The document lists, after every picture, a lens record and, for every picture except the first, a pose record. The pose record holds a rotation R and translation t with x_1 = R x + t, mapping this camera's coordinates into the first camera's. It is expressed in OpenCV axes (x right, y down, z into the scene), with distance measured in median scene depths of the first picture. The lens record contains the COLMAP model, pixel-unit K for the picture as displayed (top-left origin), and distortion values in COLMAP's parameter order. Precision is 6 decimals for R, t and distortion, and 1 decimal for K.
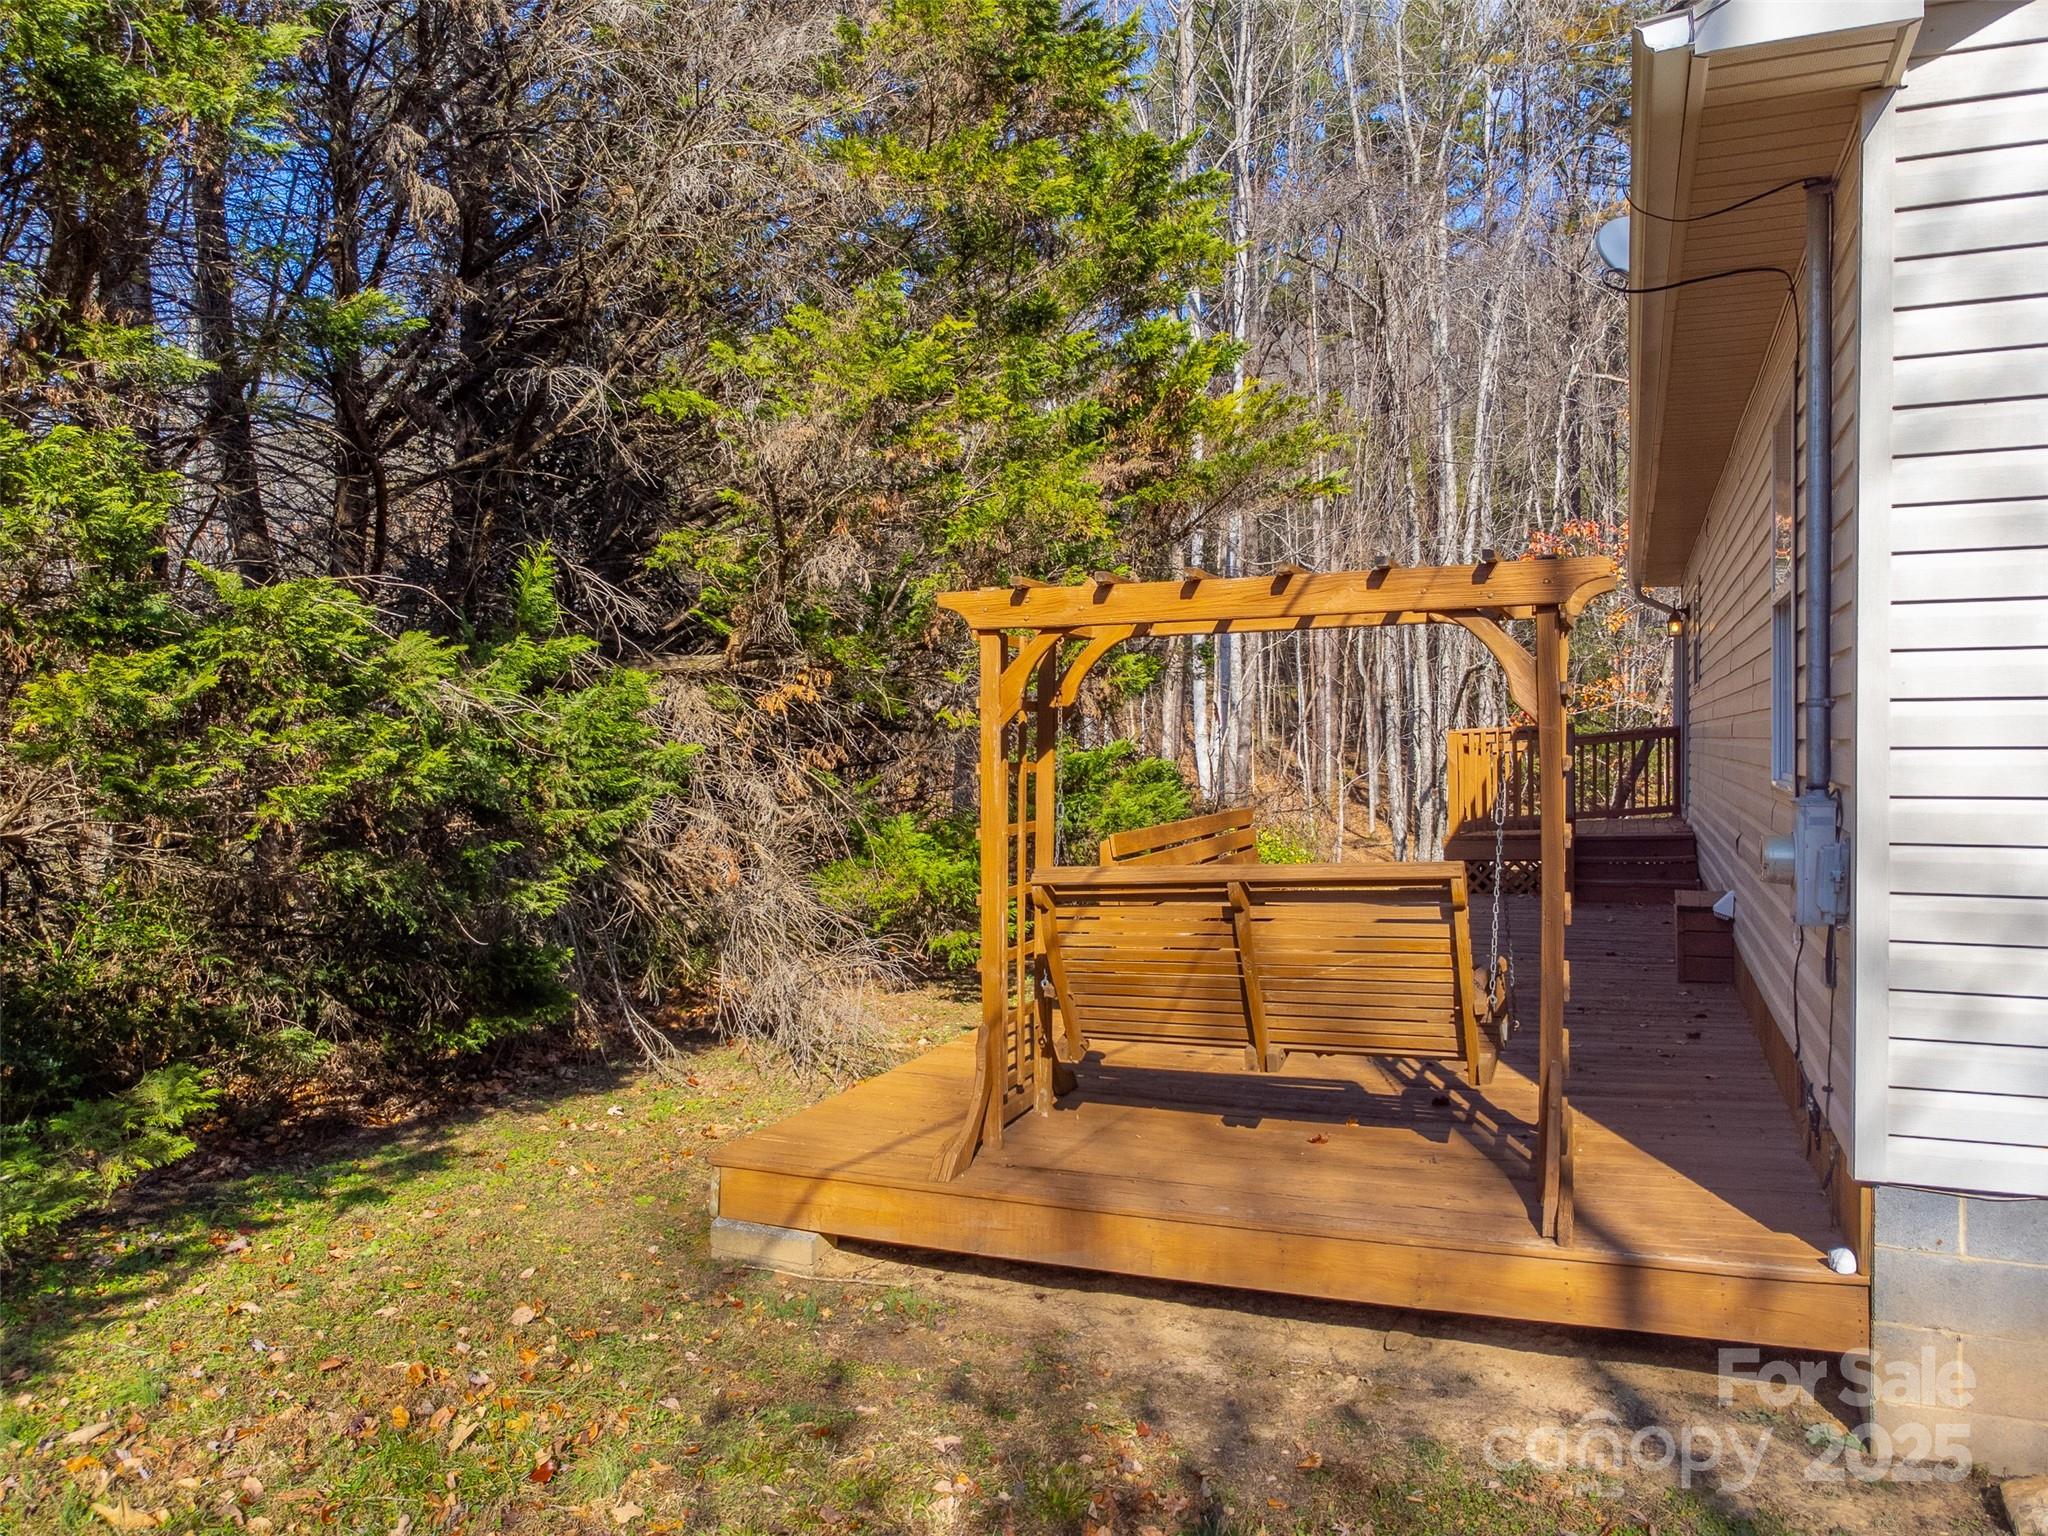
lens RADIAL K [[1532.0, 0, 1023.1], [0, 1532.0, 753.8], [0, 0, 1]] dist [0.081490, -0.073721]
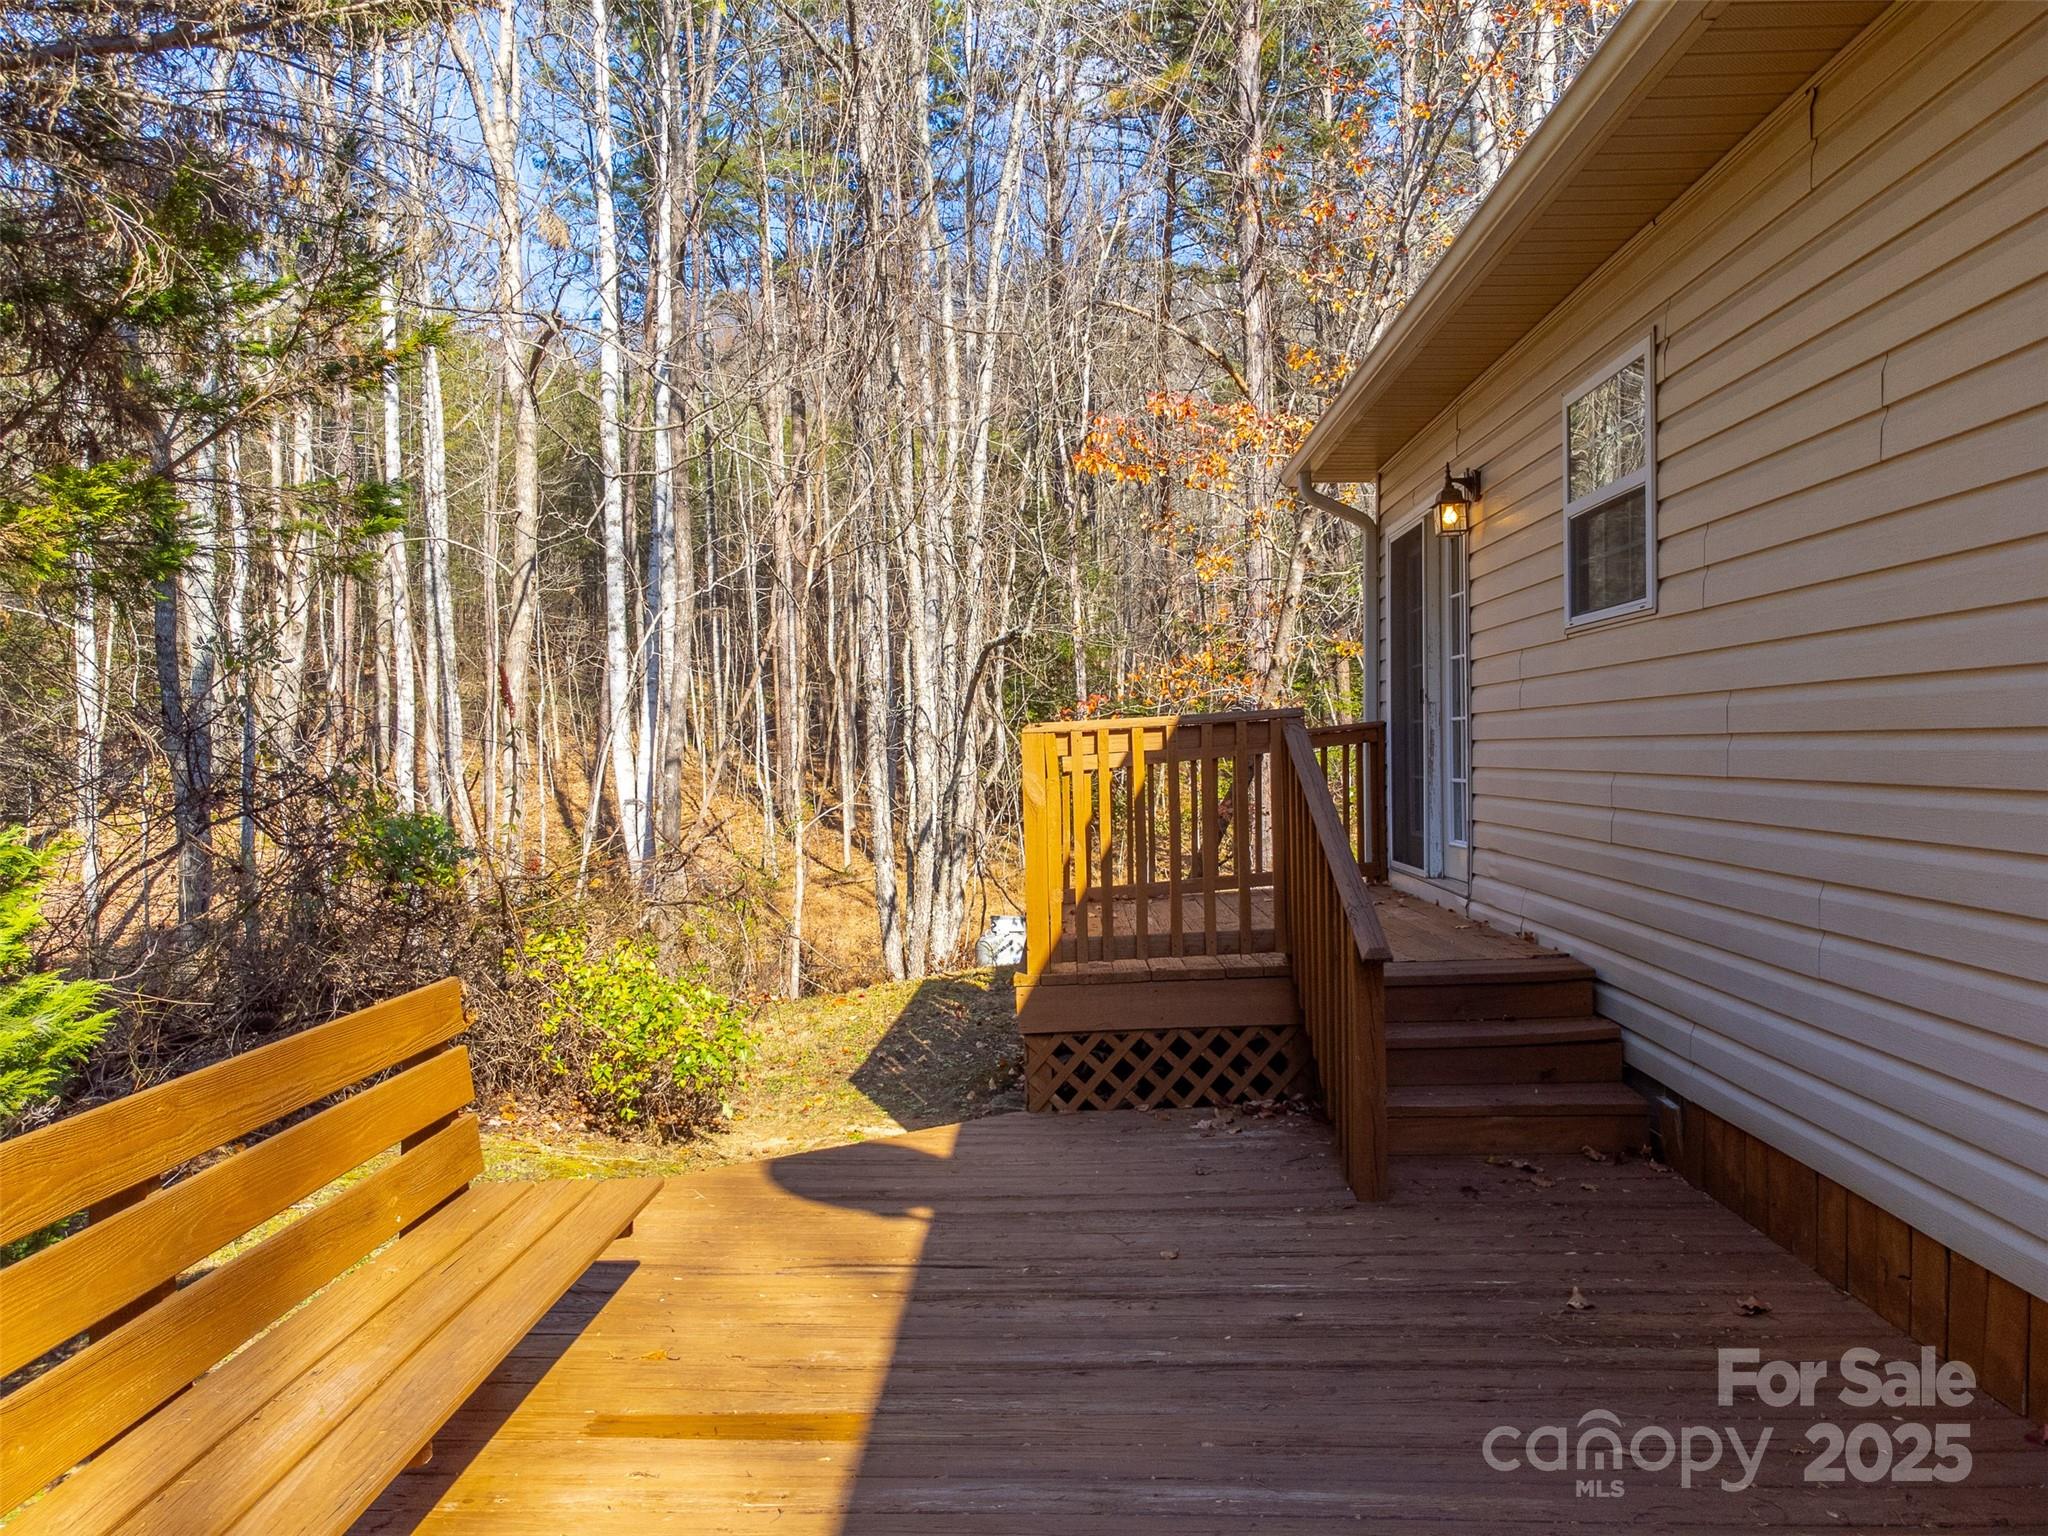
lens RADIAL K [[1532.0, 0, 1023.1], [0, 1532.0, 753.8], [0, 0, 1]] dist [0.081490, -0.073721]
pose [[0.943372, -0.005037, 0.331698, 0.071826], [0.007417, 0.999955, -0.005911, -0.003464], [-0.331654, 0.008036, 0.943367, 0.318474]]
